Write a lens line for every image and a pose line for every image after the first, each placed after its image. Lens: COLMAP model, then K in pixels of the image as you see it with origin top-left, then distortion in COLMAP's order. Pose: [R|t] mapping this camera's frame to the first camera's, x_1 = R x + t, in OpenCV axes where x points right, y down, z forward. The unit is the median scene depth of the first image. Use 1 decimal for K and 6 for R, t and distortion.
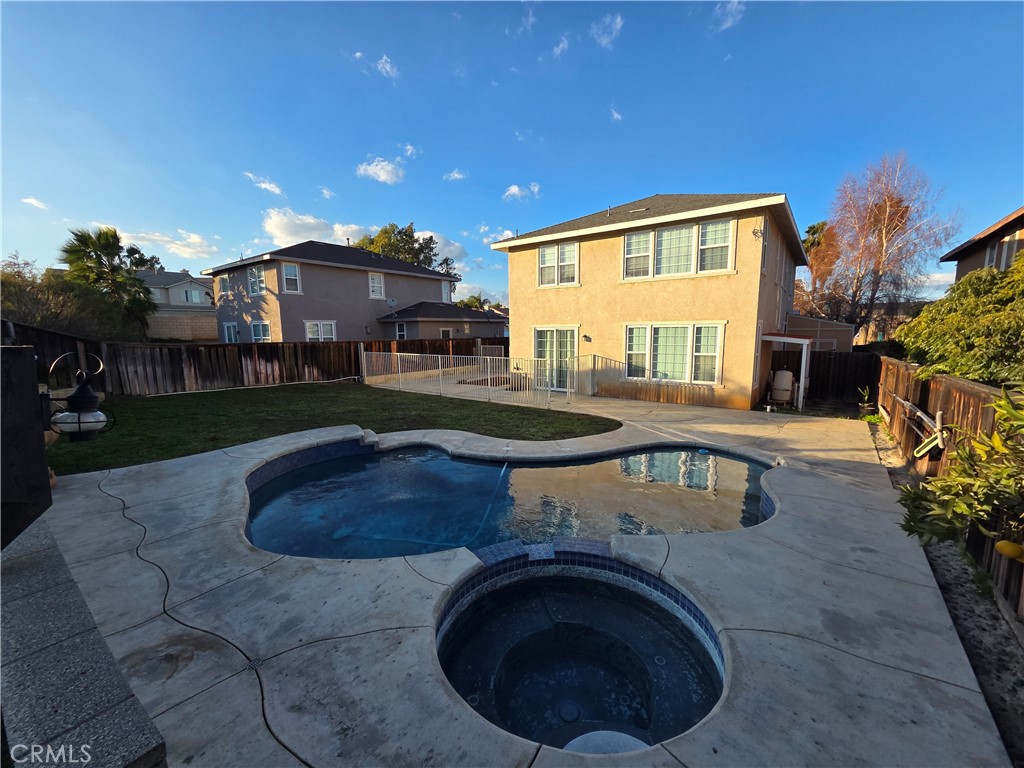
lens RADIAL K [[419.3, 0, 511.4], [0, 419.3, 389.3], [0, 0, 1]] dist [-0.000915, 0.000372]
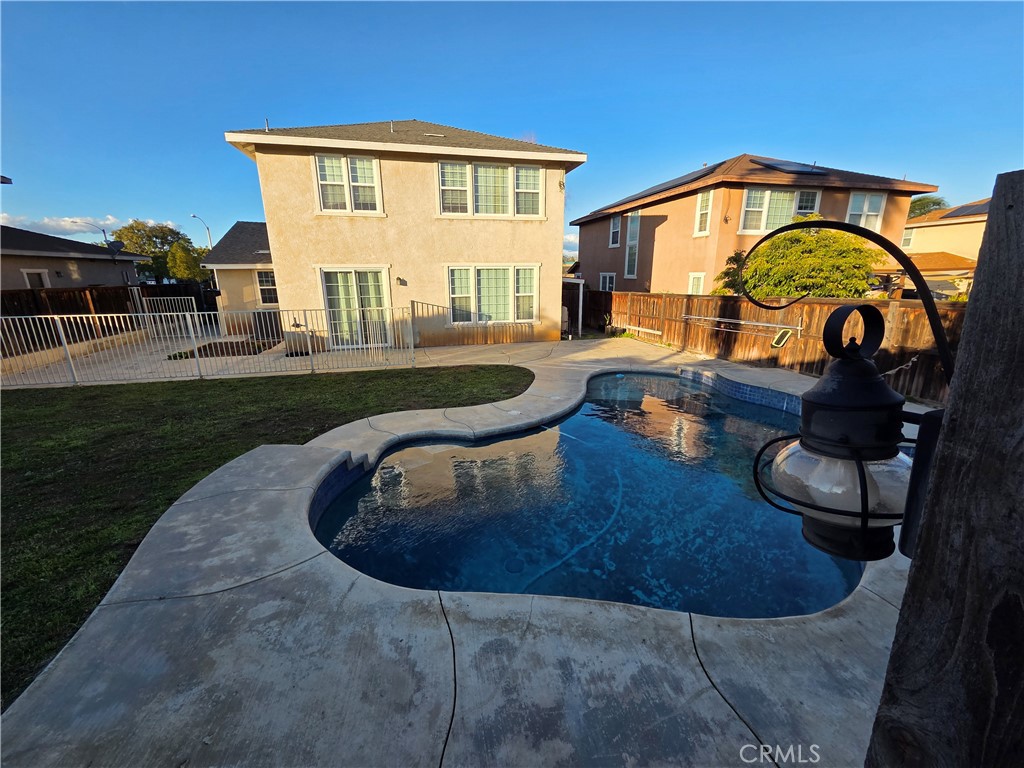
lens RADIAL K [[419.3, 0, 512.8], [0, 419.3, 390.6], [0, 0, 1]] dist [-0.000915, 0.000372]
pose [[0.628618, -0.203396, 0.750646, -0.412949], [0.110066, 0.978747, 0.173029, -0.030131], [-0.769886, -0.026149, 0.637645, 0.308755]]
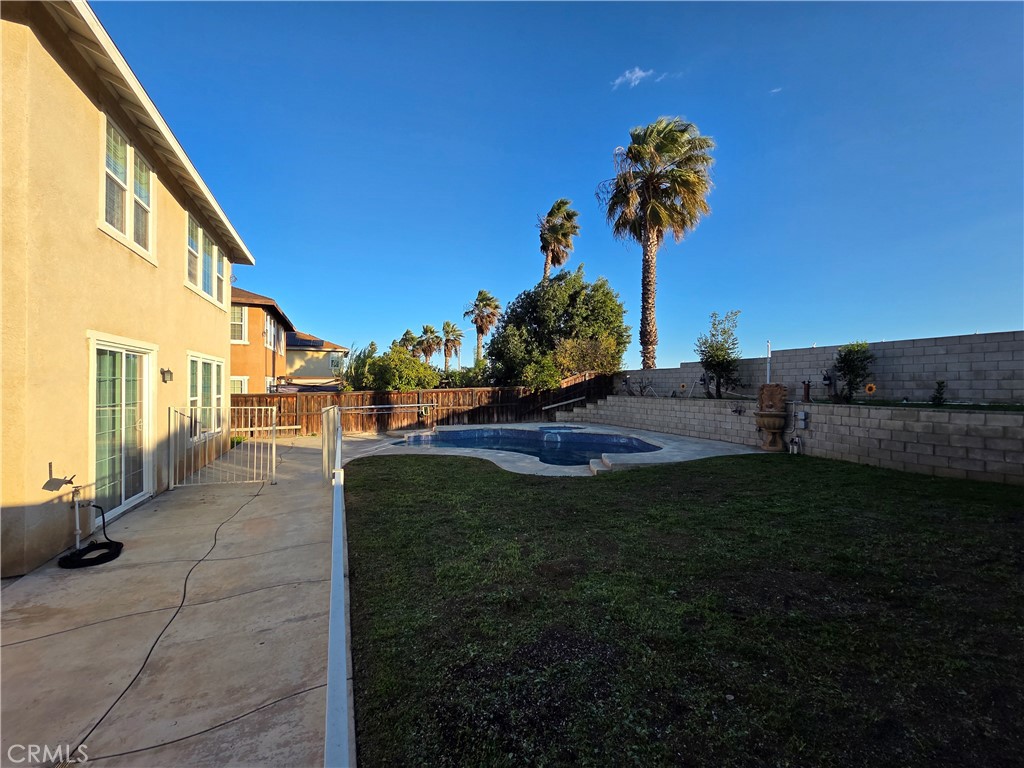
lens RADIAL K [[419.3, 0, 512.0], [0, 419.3, 389.9], [0, 0, 1]] dist [-0.000915, 0.000372]
pose [[-0.861116, 0.001545, 0.508406, -0.483239], [0.076559, 0.988986, 0.126668, -0.154124], [-0.502611, 0.147999, -0.851750, 1.380476]]
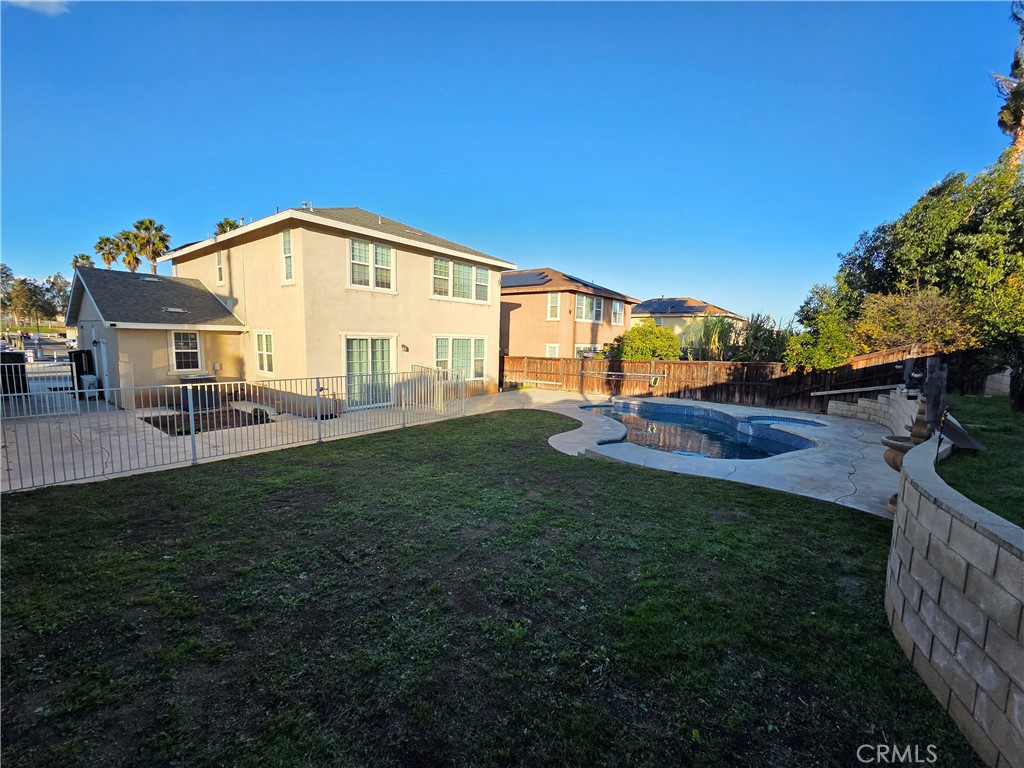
lens RADIAL K [[419.3, 0, 518.6], [0, 419.3, 388.3], [0, 0, 1]] dist [-0.000915, 0.000372]
pose [[0.010609, -0.106025, 0.994307, -0.921035], [0.115880, 0.987794, 0.104094, -0.112804], [-0.993207, 0.114116, 0.022766, 0.816648]]
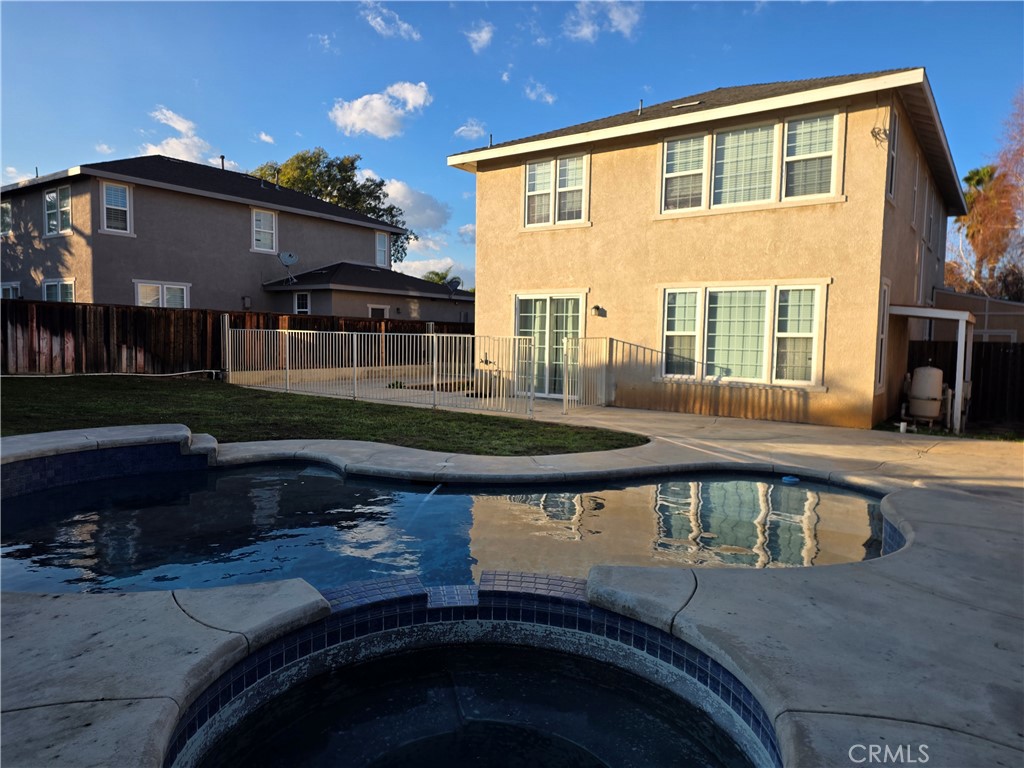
lens RADIAL K [[674.7, 0, 511.7], [0, 674.7, 378.8], [0, 0, 1]] dist [0.056067, -0.031467]
pose [[0.999365, 0.027639, 0.022493, 0.038122], [-0.025846, 0.996740, -0.076433, 0.060505], [-0.024533, 0.075803, 0.996821, 0.045710]]
